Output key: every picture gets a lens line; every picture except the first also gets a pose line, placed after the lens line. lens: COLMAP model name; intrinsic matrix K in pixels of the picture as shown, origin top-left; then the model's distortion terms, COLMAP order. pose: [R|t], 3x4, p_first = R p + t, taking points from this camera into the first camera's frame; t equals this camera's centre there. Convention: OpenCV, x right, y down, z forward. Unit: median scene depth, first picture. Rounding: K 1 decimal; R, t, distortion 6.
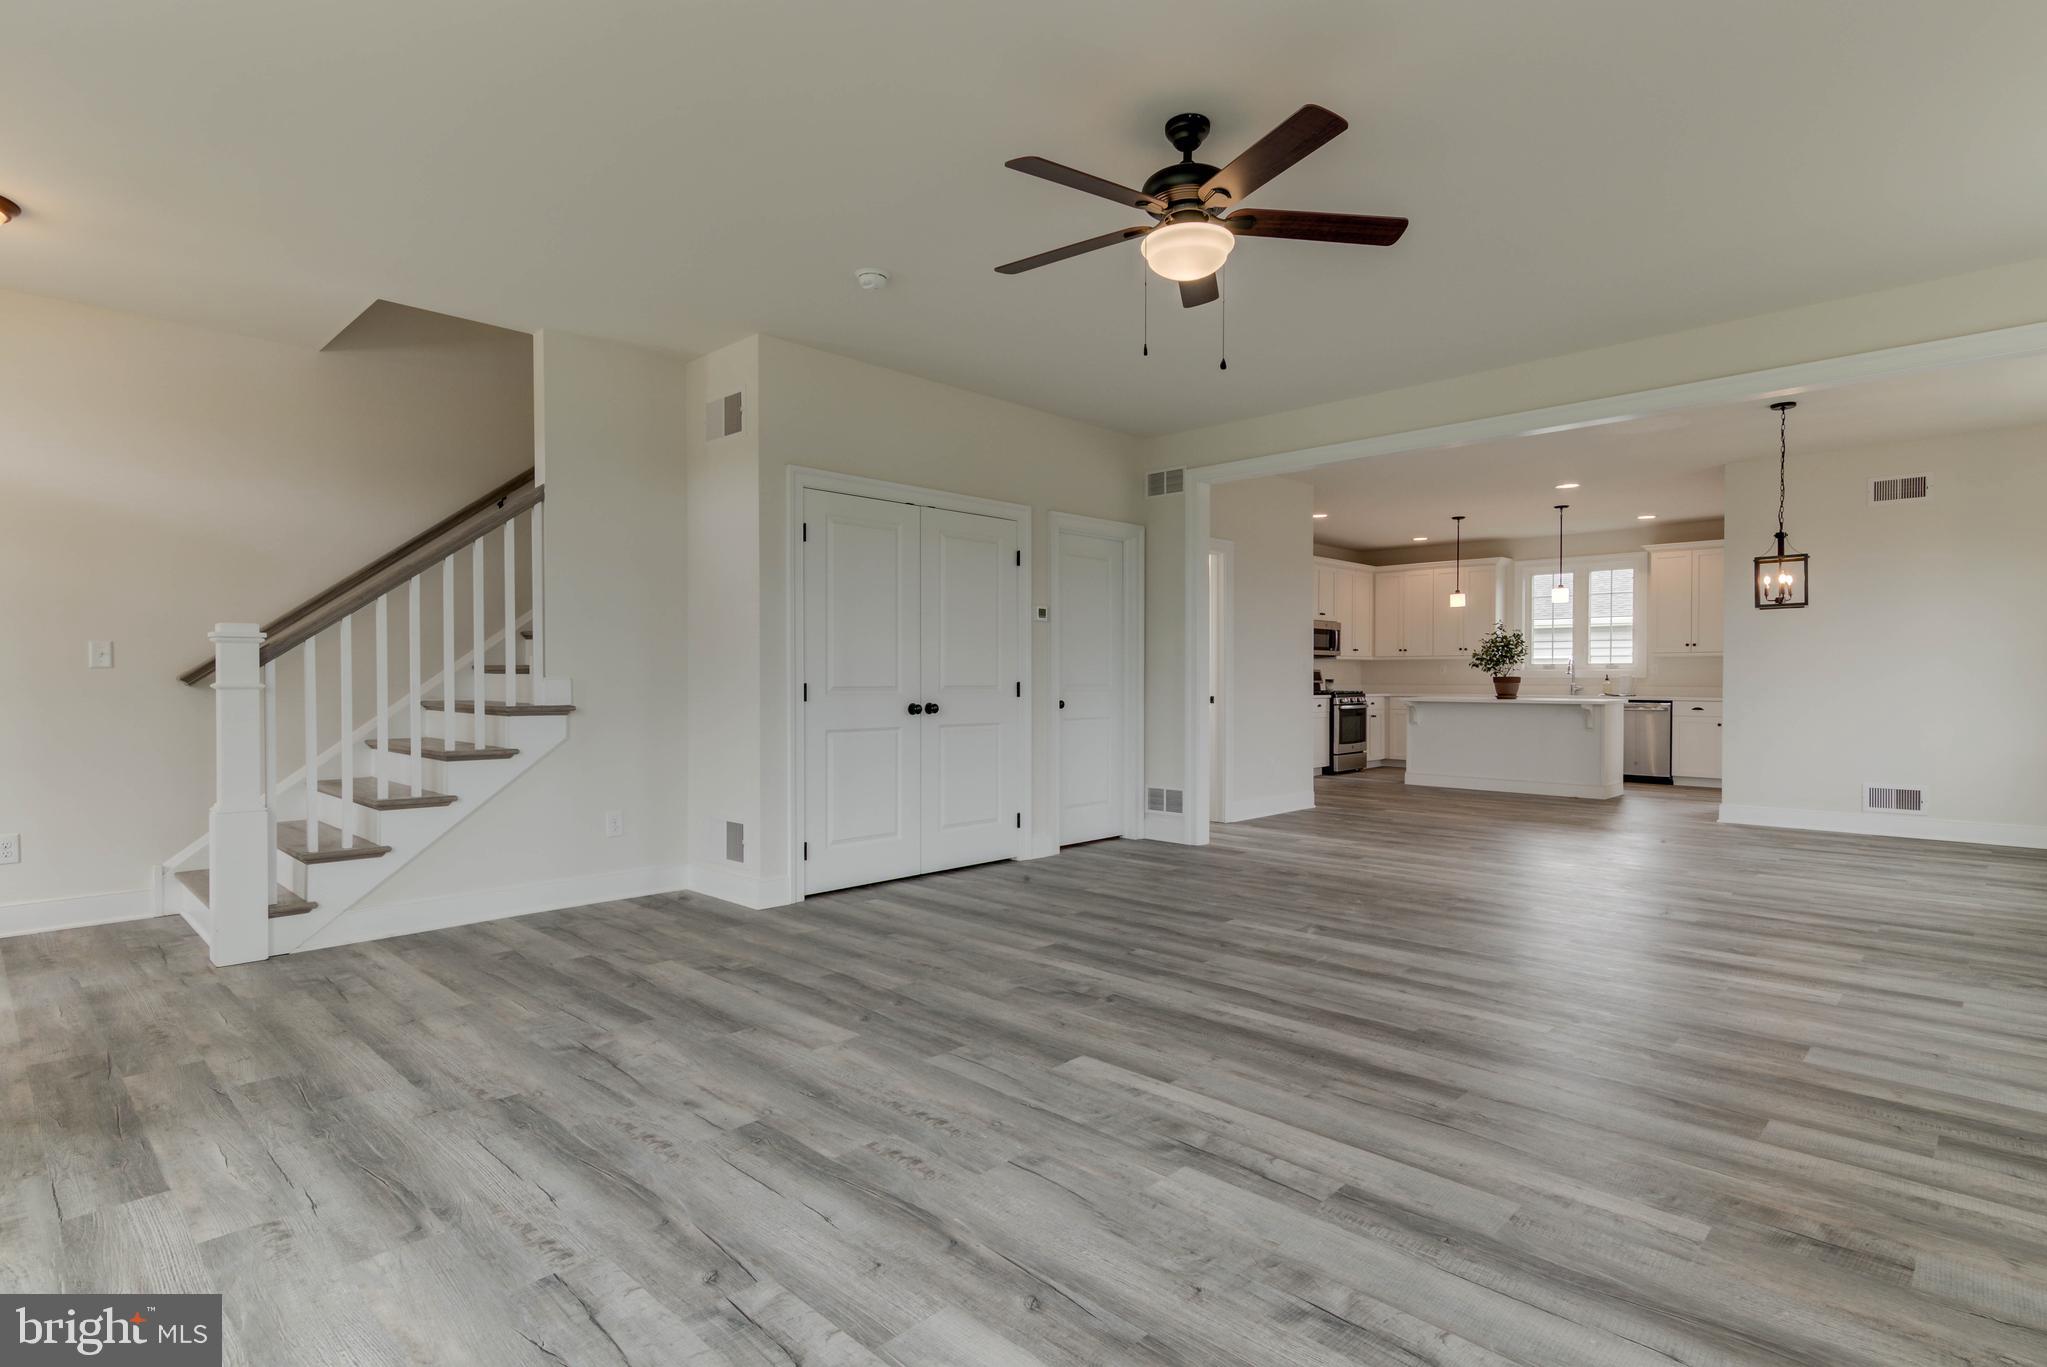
lens RADIAL K [[1026.7, 0, 1023.8], [0, 1026.7, 690.7], [0, 0, 1]] dist [0.023290, -0.008823]
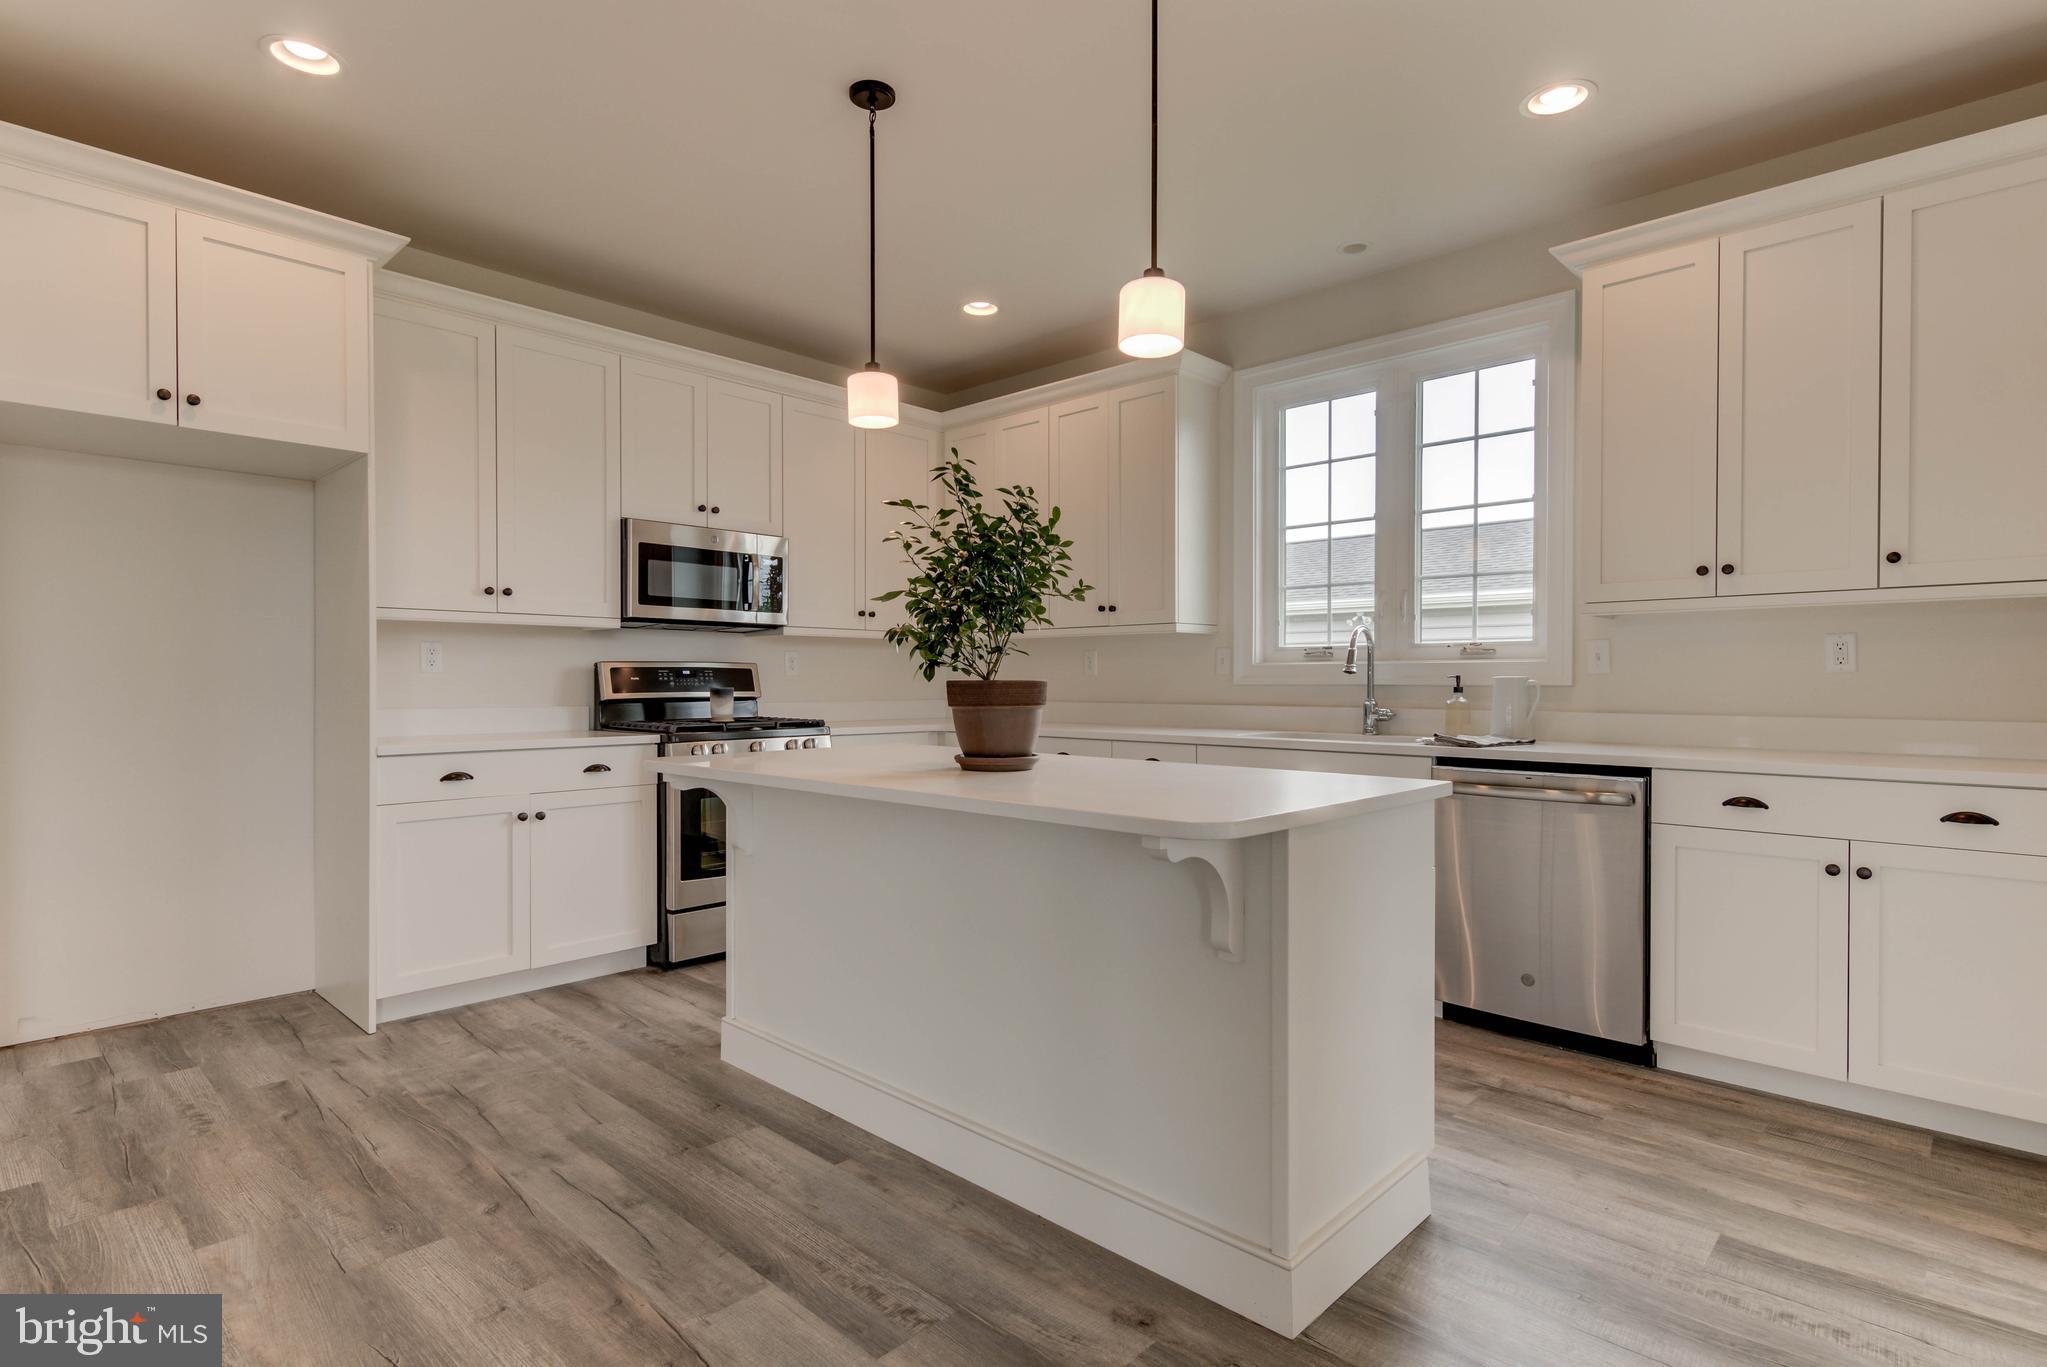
lens RADIAL K [[1026.7, 0, 1003.1], [0, 1026.7, 692.1], [0, 0, 1]] dist [0.023290, -0.008823]
pose [[0.999999, -0.001317, 0.000034, 1.253174], [0.001317, 0.999990, -0.004259, -0.026027], [-0.000028, 0.004259, 0.999991, 2.007434]]
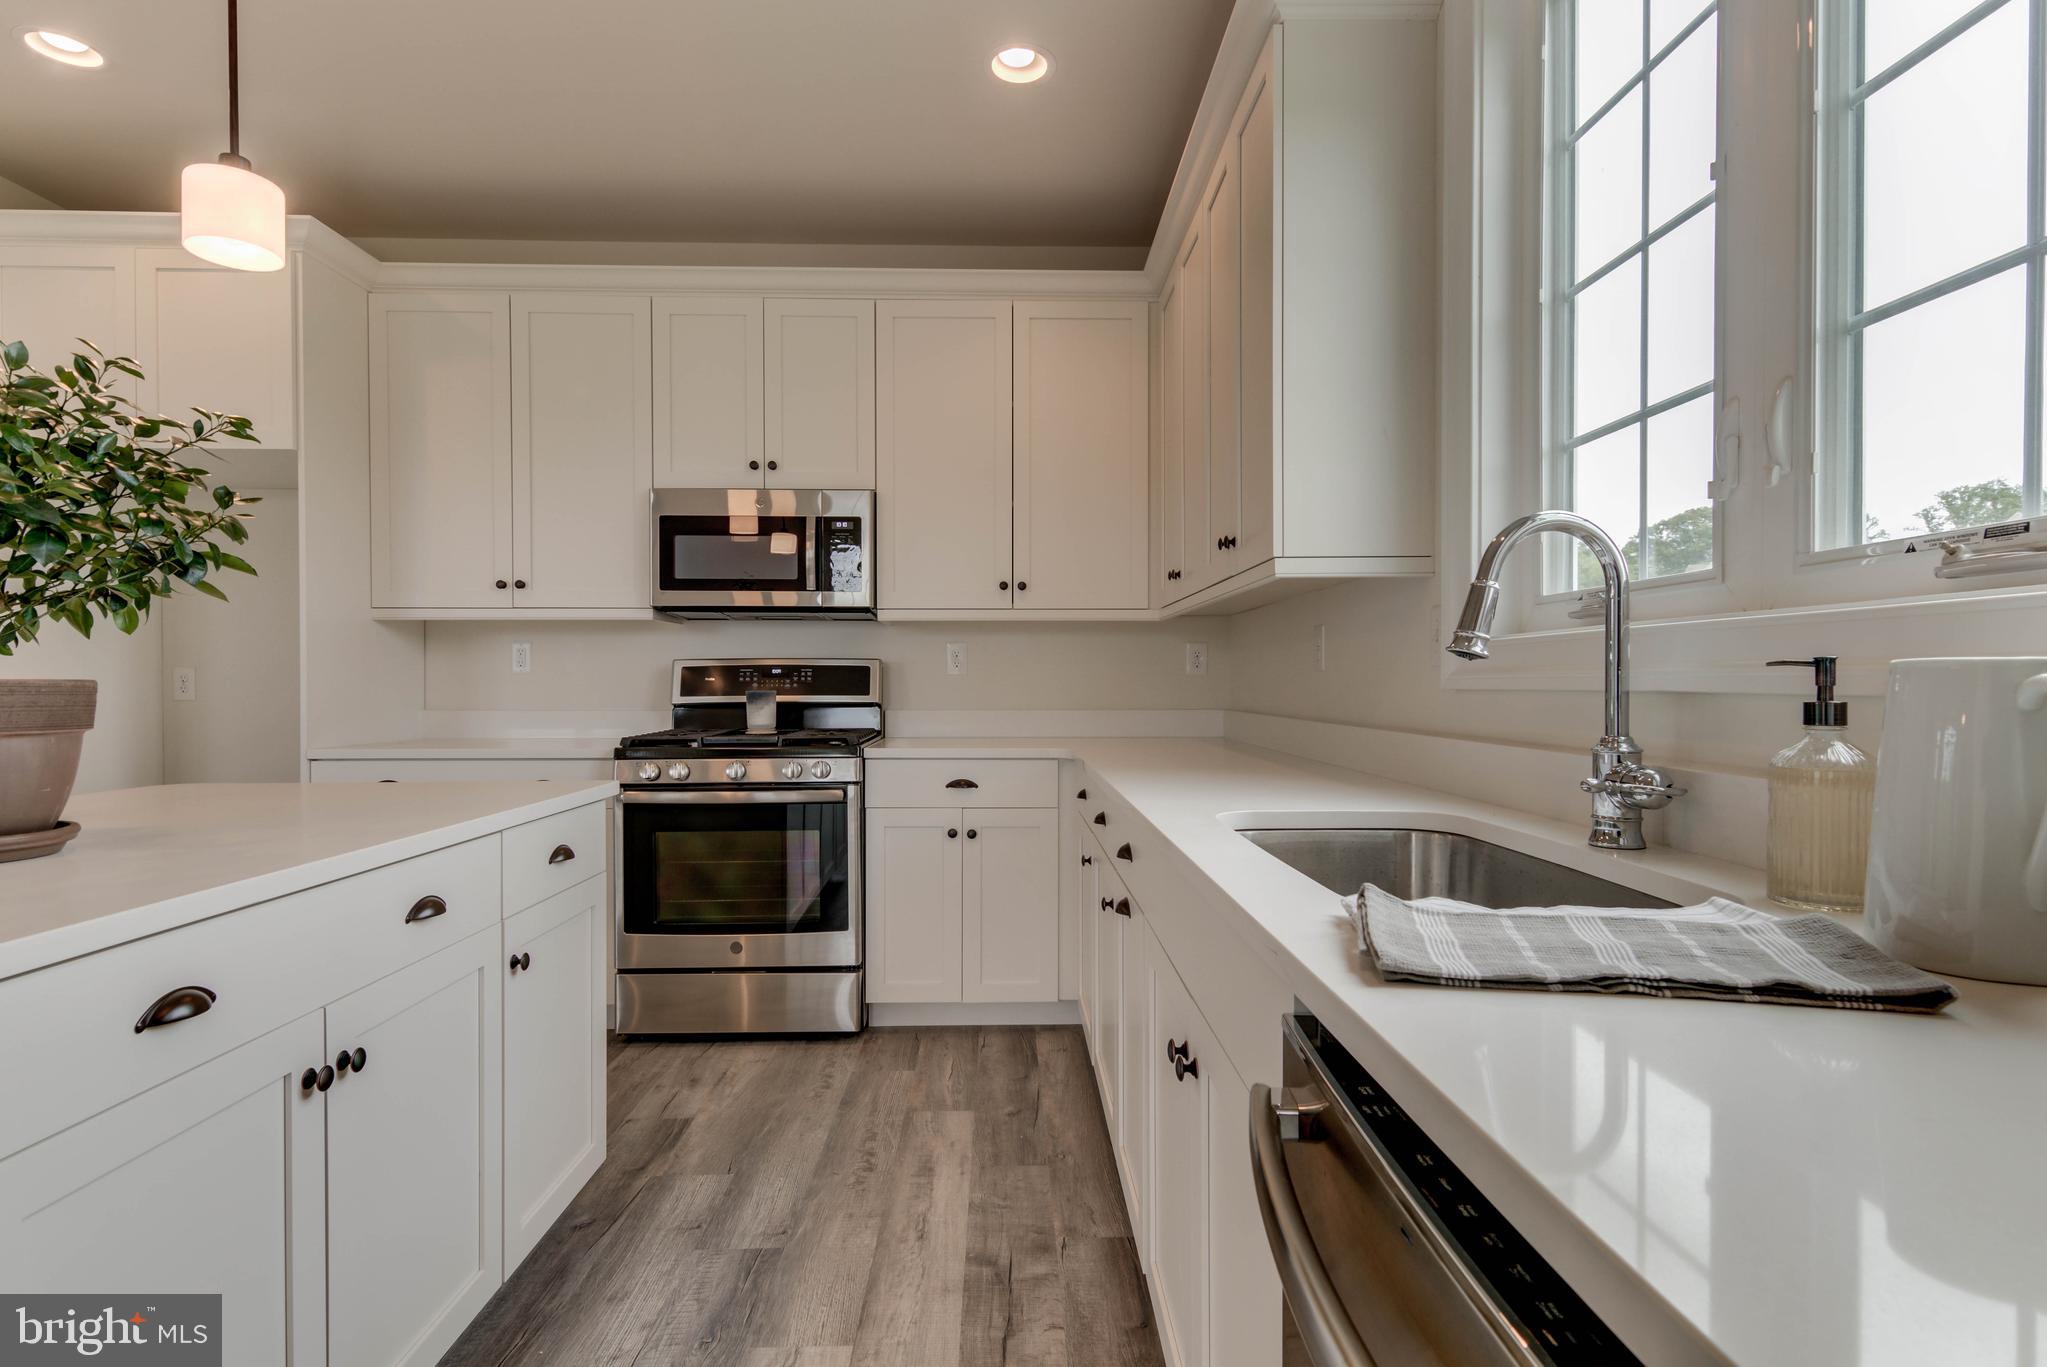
lens RADIAL K [[1026.7, 0, 1028.9], [0, 1026.7, 682.1], [0, 0, 1]] dist [0.023290, -0.008823]
pose [[0.699273, -0.002125, -0.714852, 1.740781], [-0.010280, 0.999862, -0.013029, -0.034329], [0.714781, 0.016460, 0.699155, 2.690645]]
